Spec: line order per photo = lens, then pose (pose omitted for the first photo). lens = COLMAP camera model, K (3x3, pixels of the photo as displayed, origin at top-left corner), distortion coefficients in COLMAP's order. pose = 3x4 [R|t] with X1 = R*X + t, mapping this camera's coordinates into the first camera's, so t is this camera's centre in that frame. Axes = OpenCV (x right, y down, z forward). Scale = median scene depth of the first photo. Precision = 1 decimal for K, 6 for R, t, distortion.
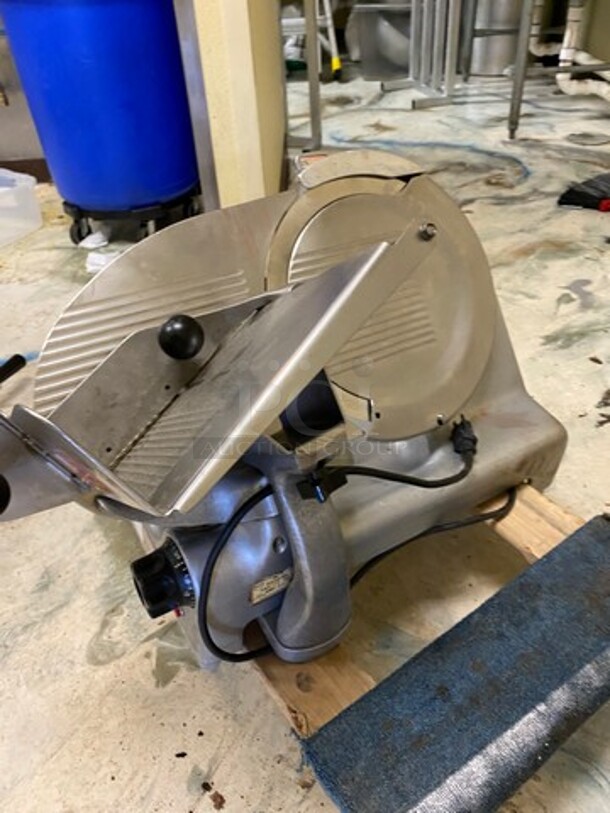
lens RADIAL K [[613.1, 0, 300.3], [0, 613.1, 408.7], [0, 0, 1]] dist [-0.007186, 0.002540]
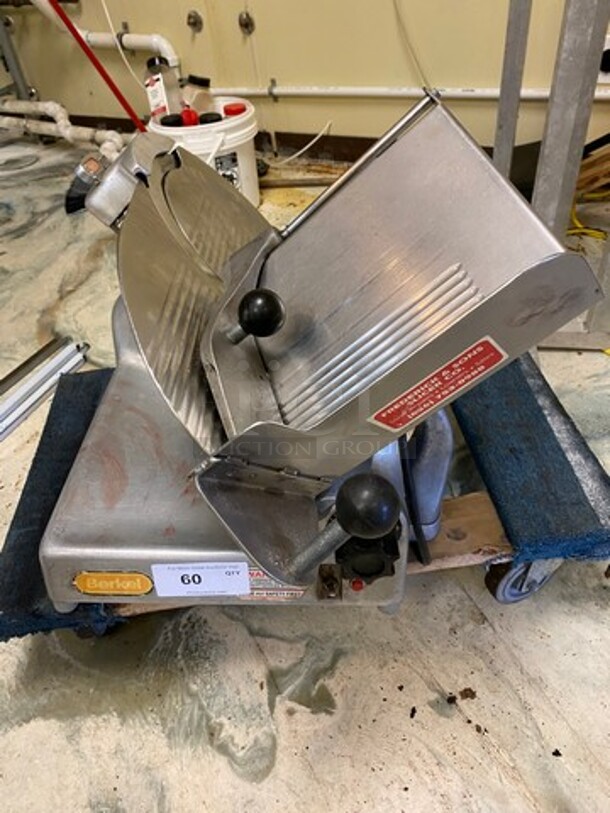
lens RADIAL K [[613.1, 0, 298.6], [0, 613.1, 404.8], [0, 0, 1]] dist [-0.007186, 0.002540]
pose [[0.496313, -0.549674, 0.671961, -0.663433], [0.597574, 0.777775, 0.194862, -0.119974], [-0.629745, 0.304834, 0.714491, 0.254786]]
